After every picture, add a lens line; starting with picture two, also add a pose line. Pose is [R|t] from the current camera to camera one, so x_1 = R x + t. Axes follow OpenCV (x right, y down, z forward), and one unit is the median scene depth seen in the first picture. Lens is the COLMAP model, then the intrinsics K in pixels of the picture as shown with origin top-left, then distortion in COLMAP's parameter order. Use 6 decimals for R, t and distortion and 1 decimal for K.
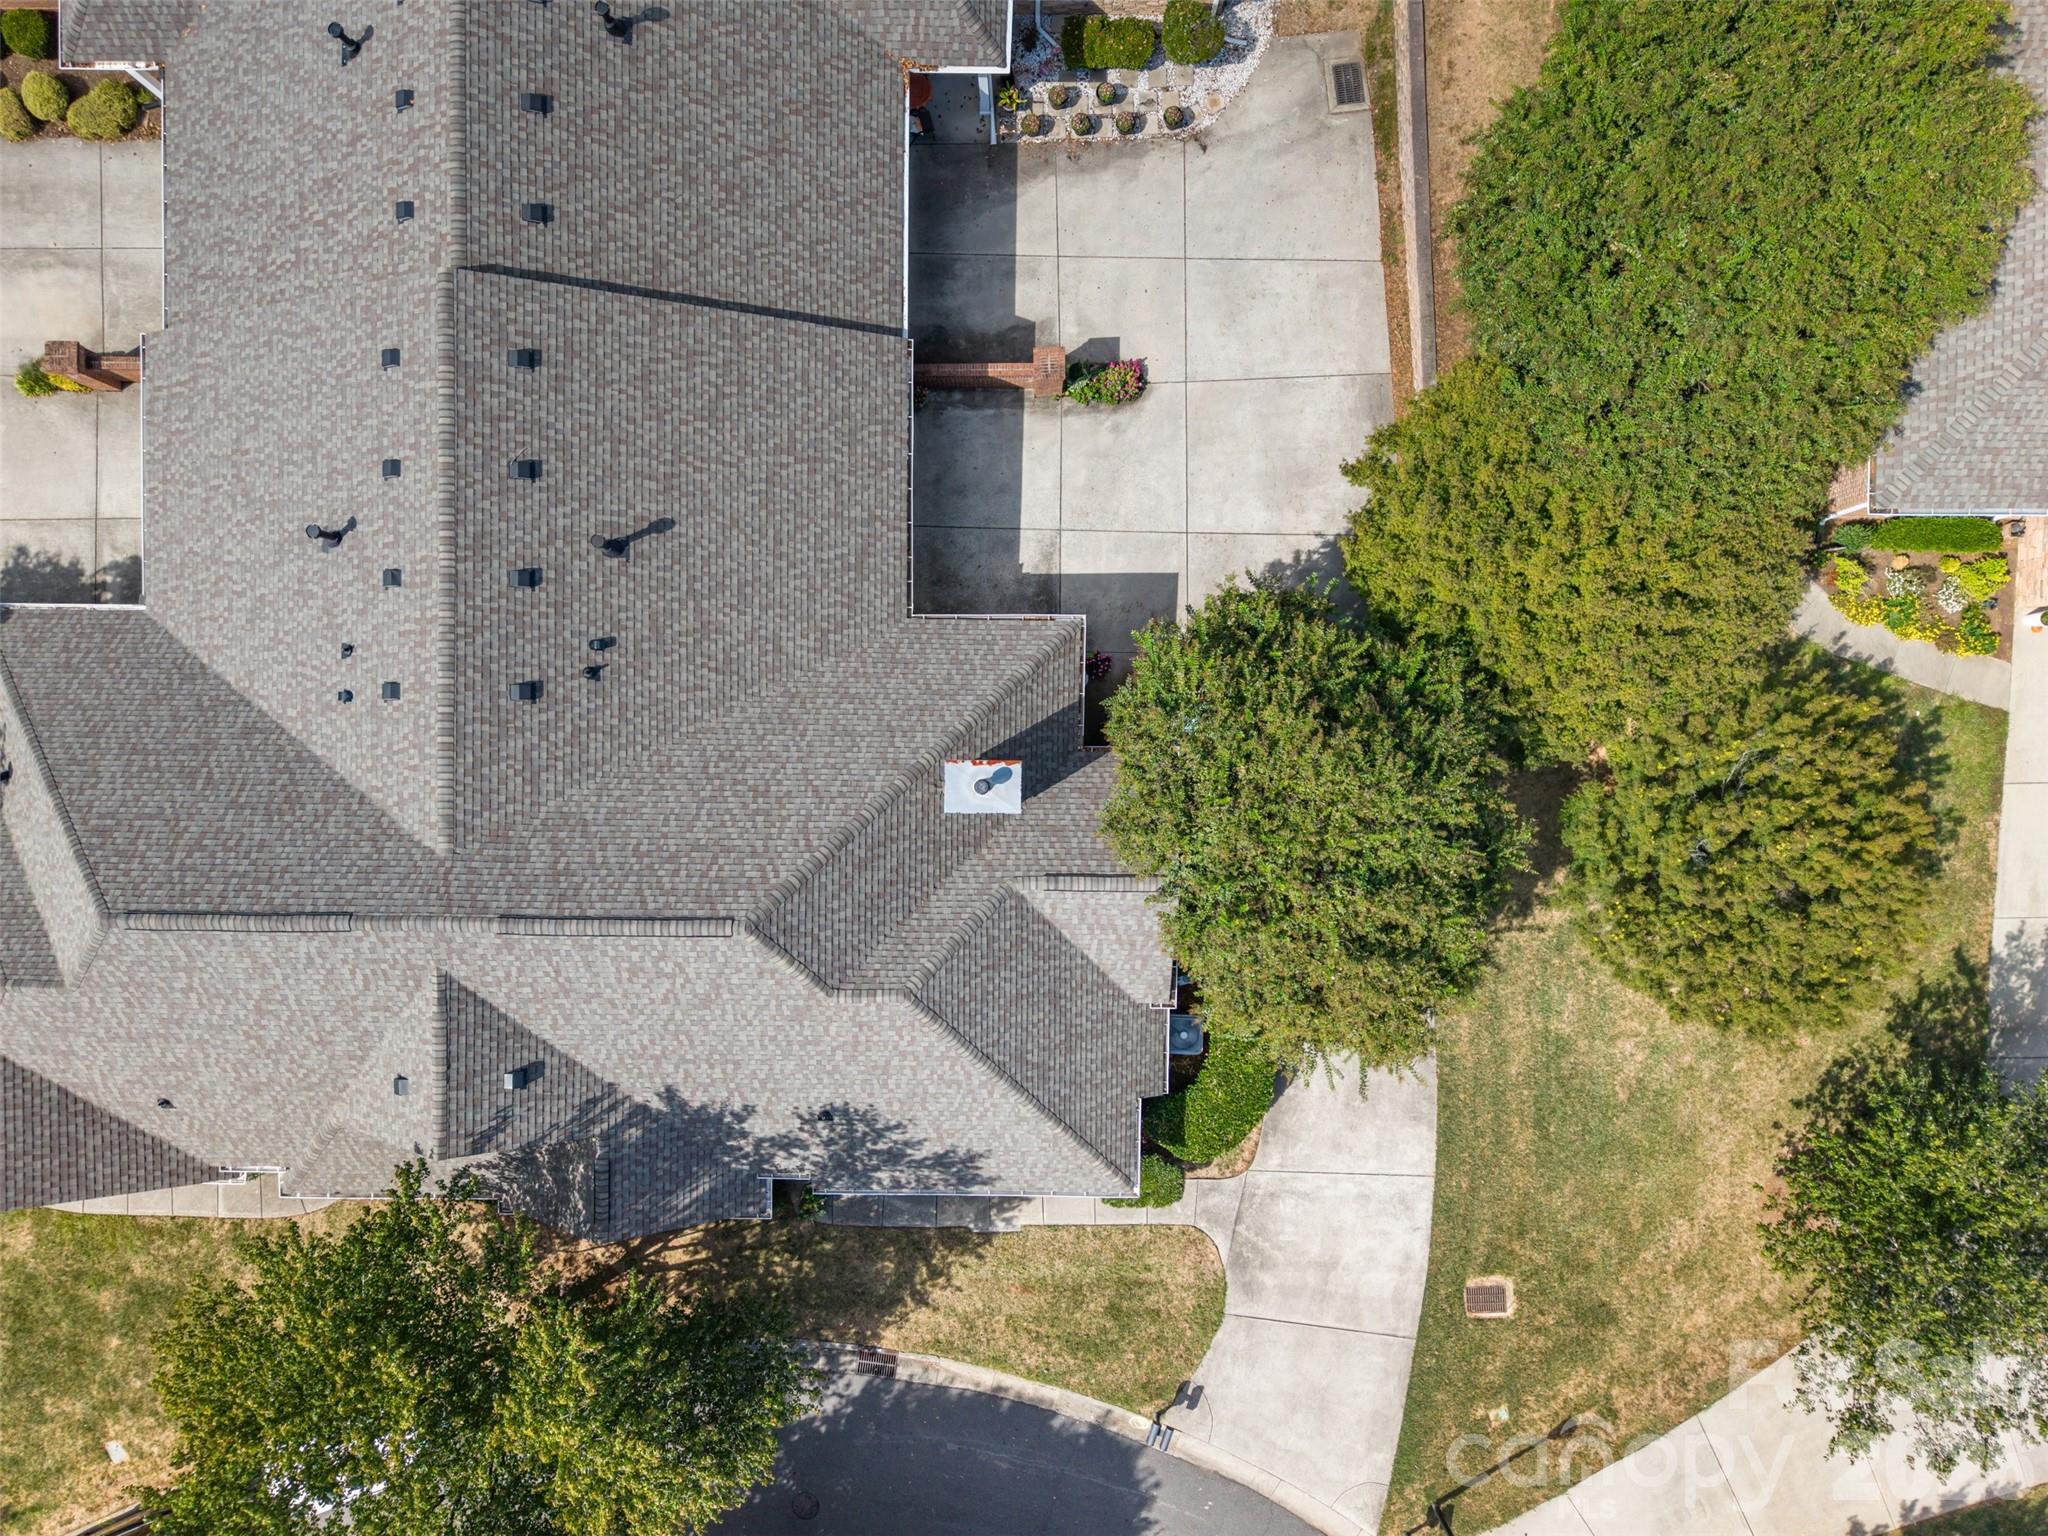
lens RADIAL K [[1380.1, 0, 1037.1], [0, 1380.1, 776.8], [0, 0, 1]] dist [0.027051, -0.019747]
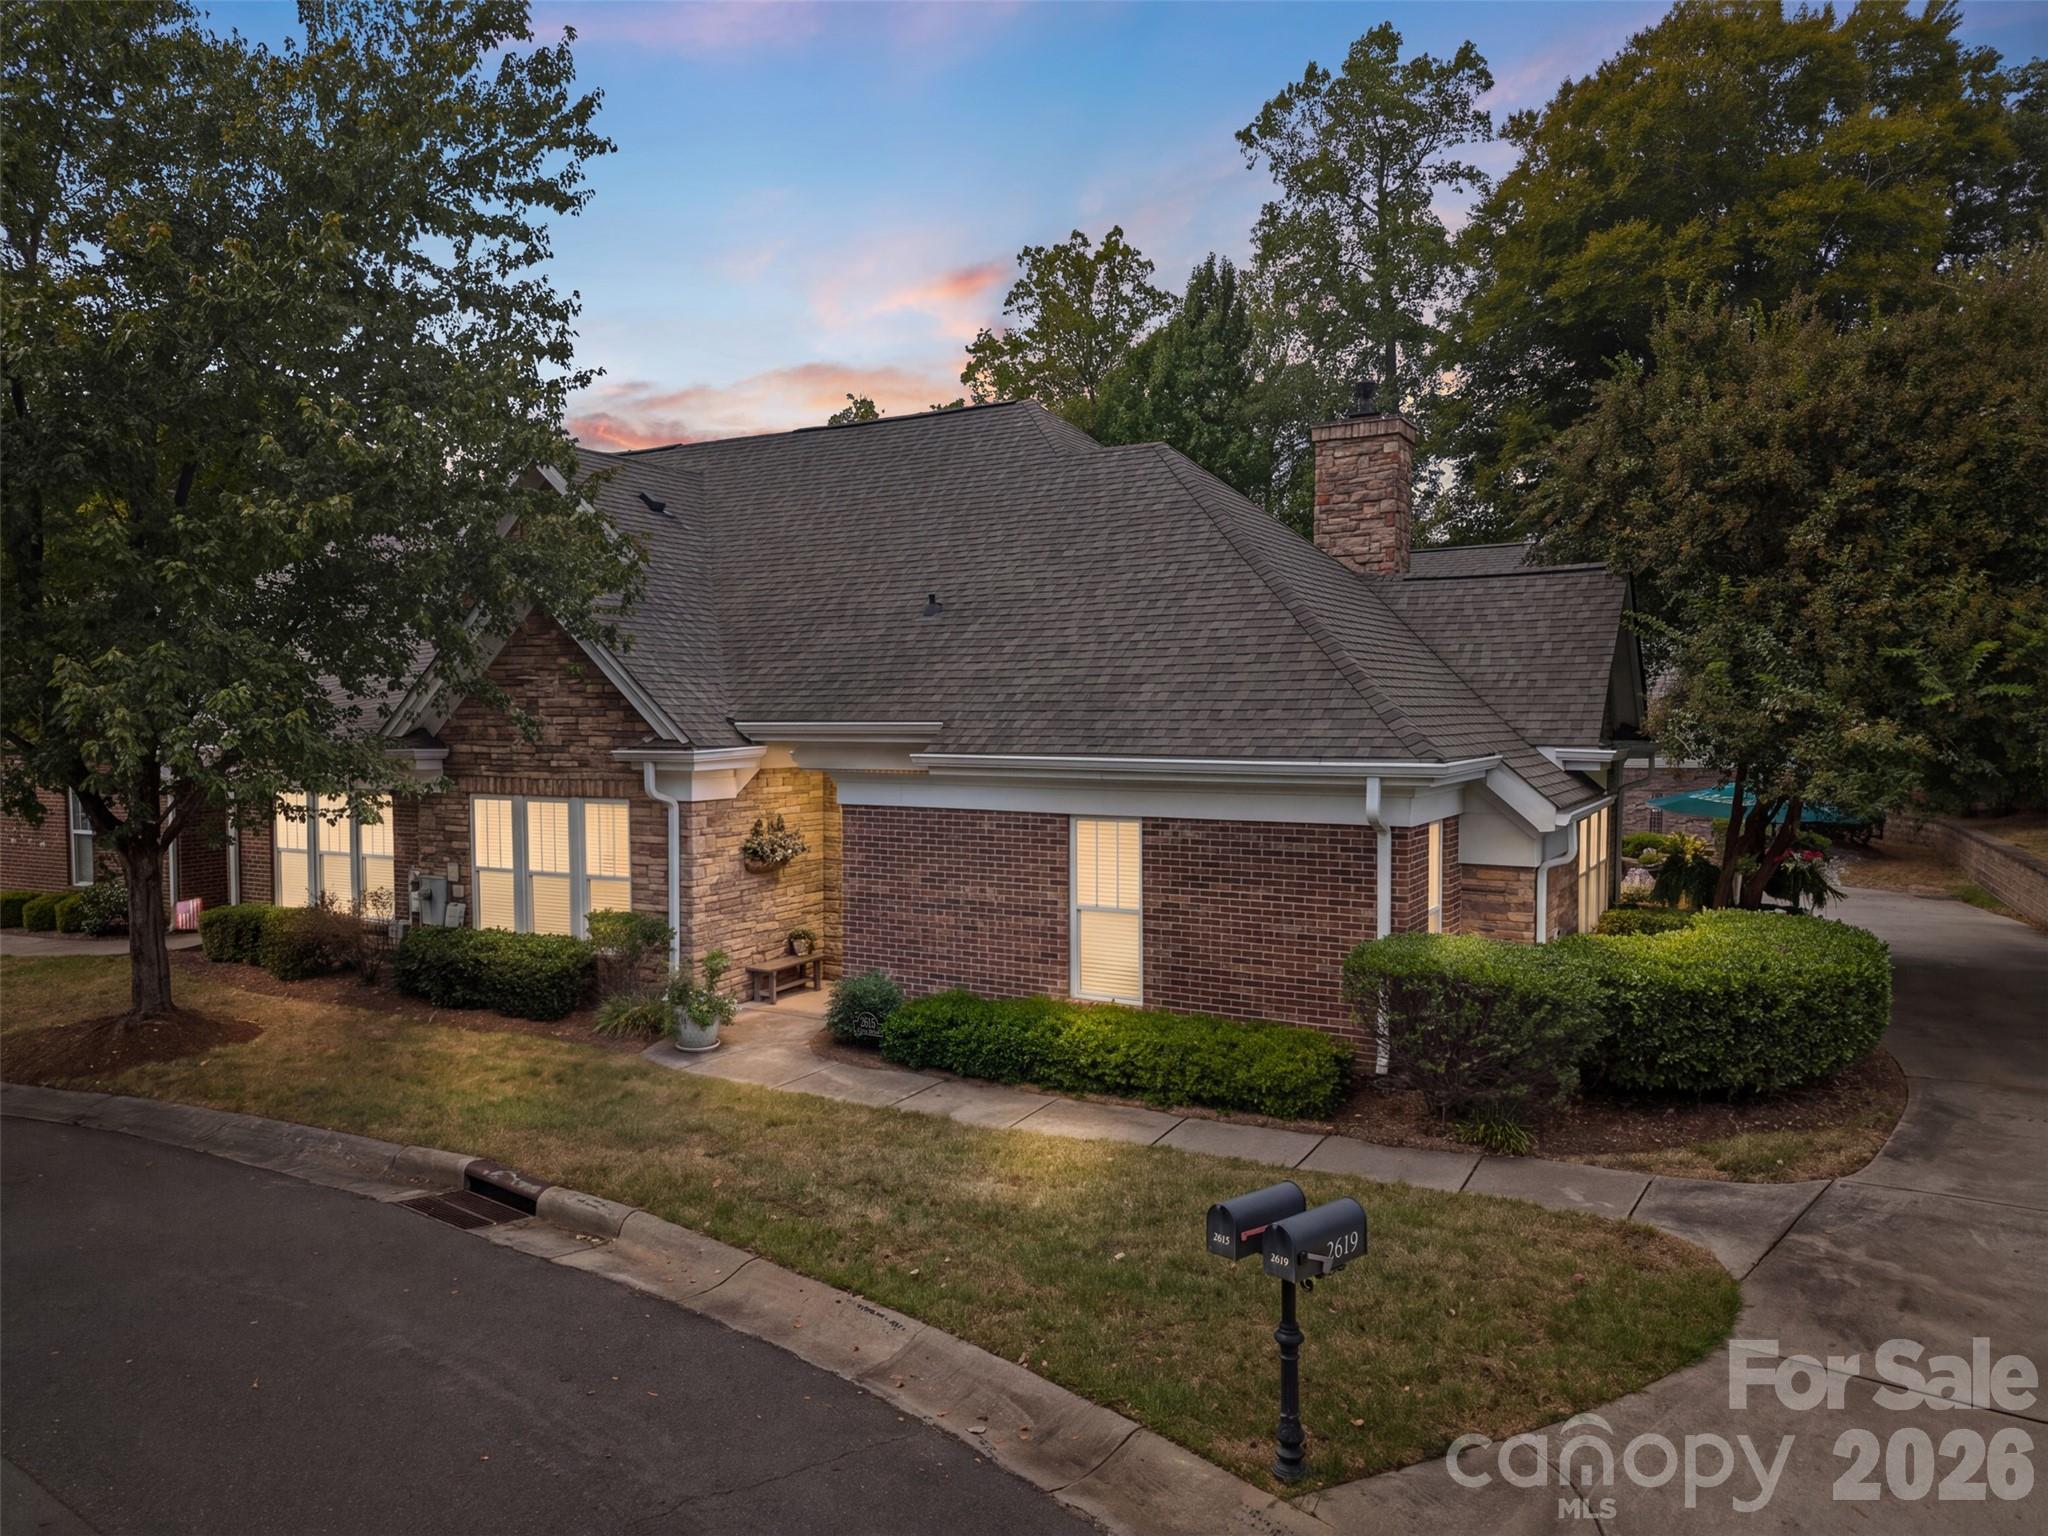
lens RADIAL K [[1380.1, 0, 1031.5], [0, 1380.1, 767.7], [0, 0, 1]] dist [0.027051, -0.019747]
pose [[0.875435, 0.041938, -0.481514, 0.140004], [-0.482696, 0.024574, -0.875443, 0.636714], [-0.024882, 0.998818, 0.041757, 0.899495]]
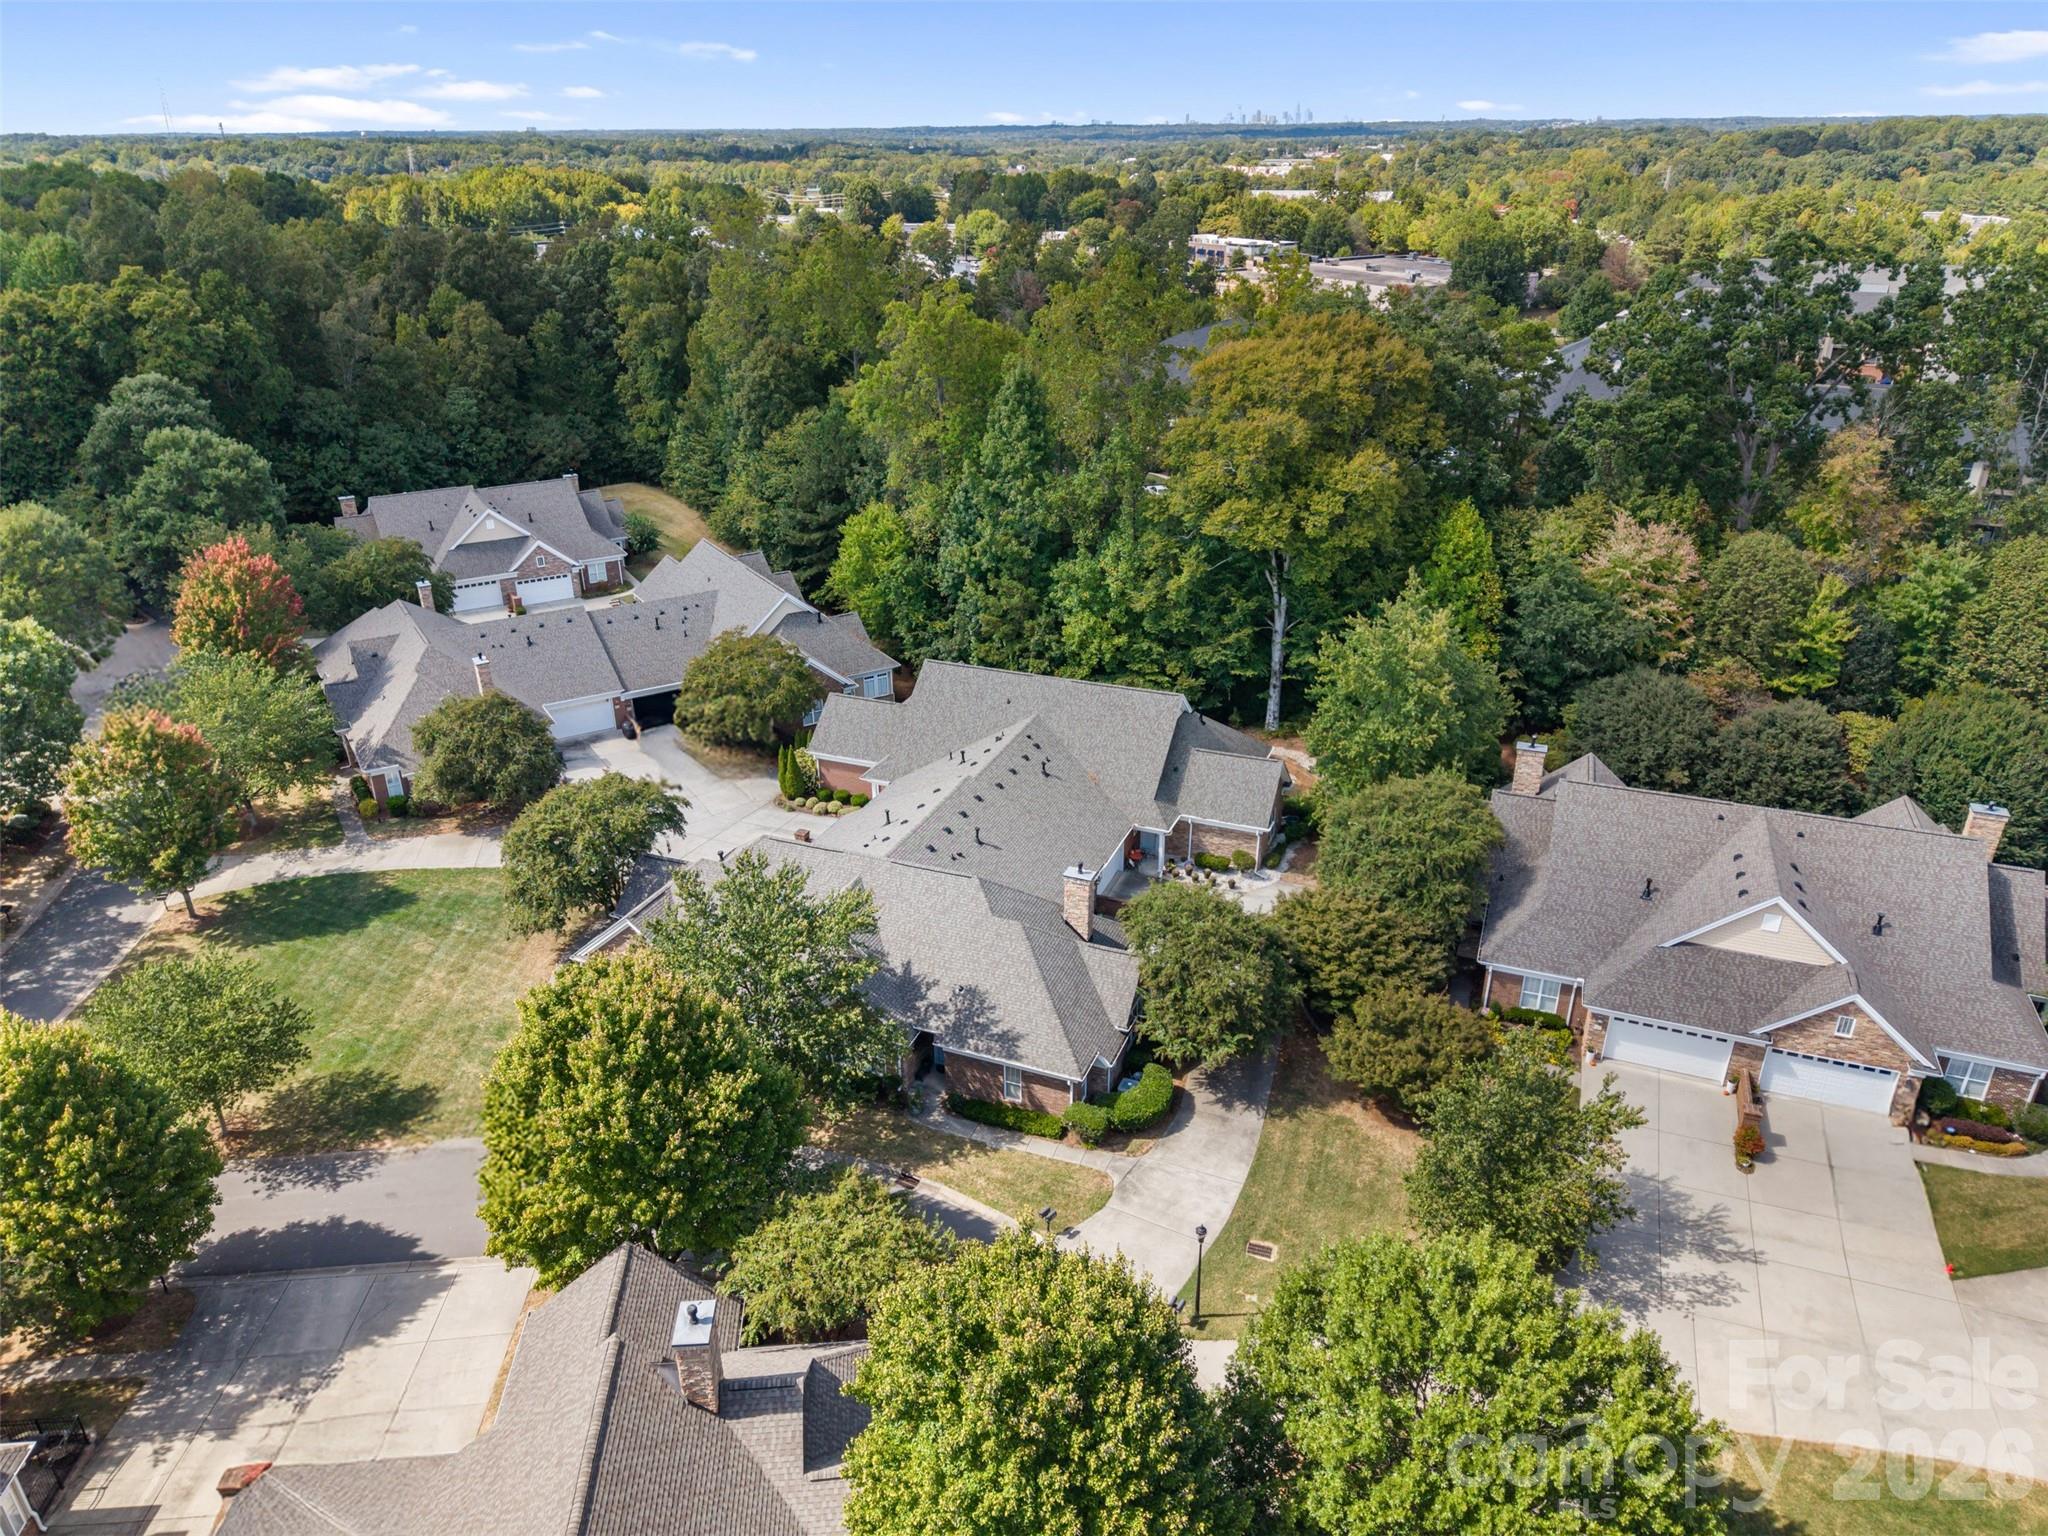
lens RADIAL K [[1380.1, 0, 1029.1], [0, 1380.1, 768.6], [0, 0, 1]] dist [0.027051, -0.019747]
pose [[0.937942, 0.167503, -0.303658, 0.473962], [-0.345921, 0.389817, -0.853453, 1.677576], [-0.024584, 0.905531, 0.423568, -0.220019]]
